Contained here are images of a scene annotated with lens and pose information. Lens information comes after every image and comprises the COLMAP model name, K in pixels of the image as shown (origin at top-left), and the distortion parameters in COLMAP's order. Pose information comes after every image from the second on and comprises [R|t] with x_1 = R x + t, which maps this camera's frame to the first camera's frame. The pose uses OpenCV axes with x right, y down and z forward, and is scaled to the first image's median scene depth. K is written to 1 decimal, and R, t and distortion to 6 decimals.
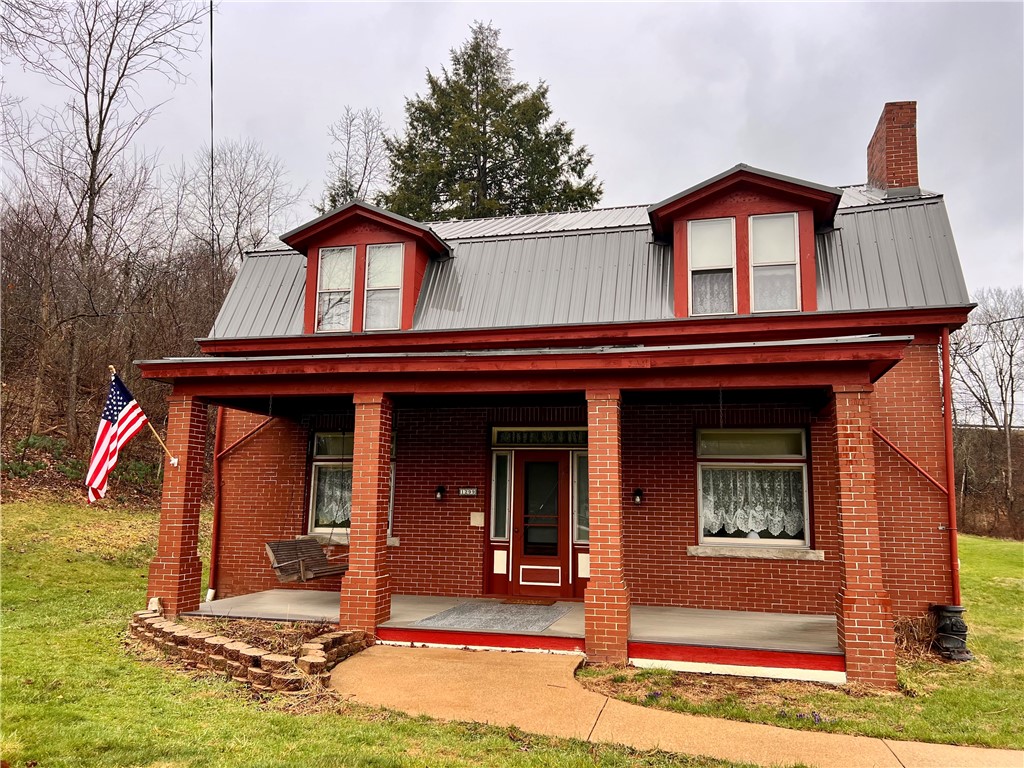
lens RADIAL K [[769.0, 0, 495.1], [0, 769.0, 383.9], [0, 0, 1]] dist [0.059172, -0.069139]
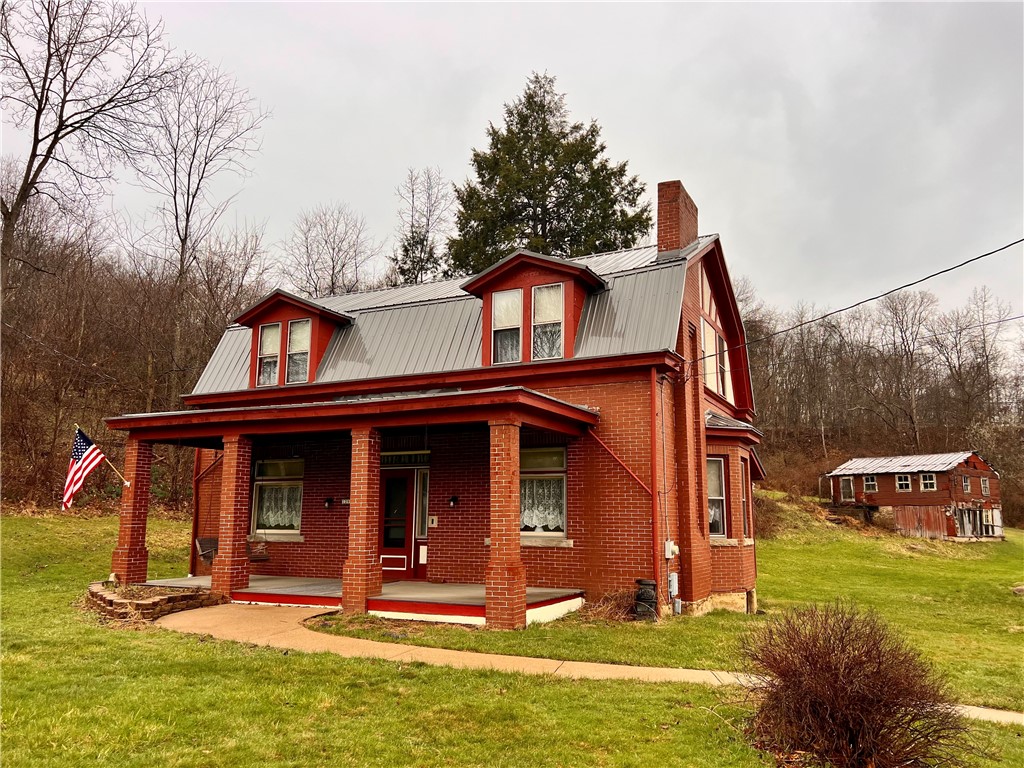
lens RADIAL K [[769.0, 0, 495.1], [0, 769.0, 383.9], [0, 0, 1]] dist [0.059172, -0.069139]
pose [[0.976520, -0.048700, -0.209851, 0.477300], [0.044564, 0.998709, -0.024395, -0.020014], [0.210768, 0.014470, 0.977429, -0.257601]]
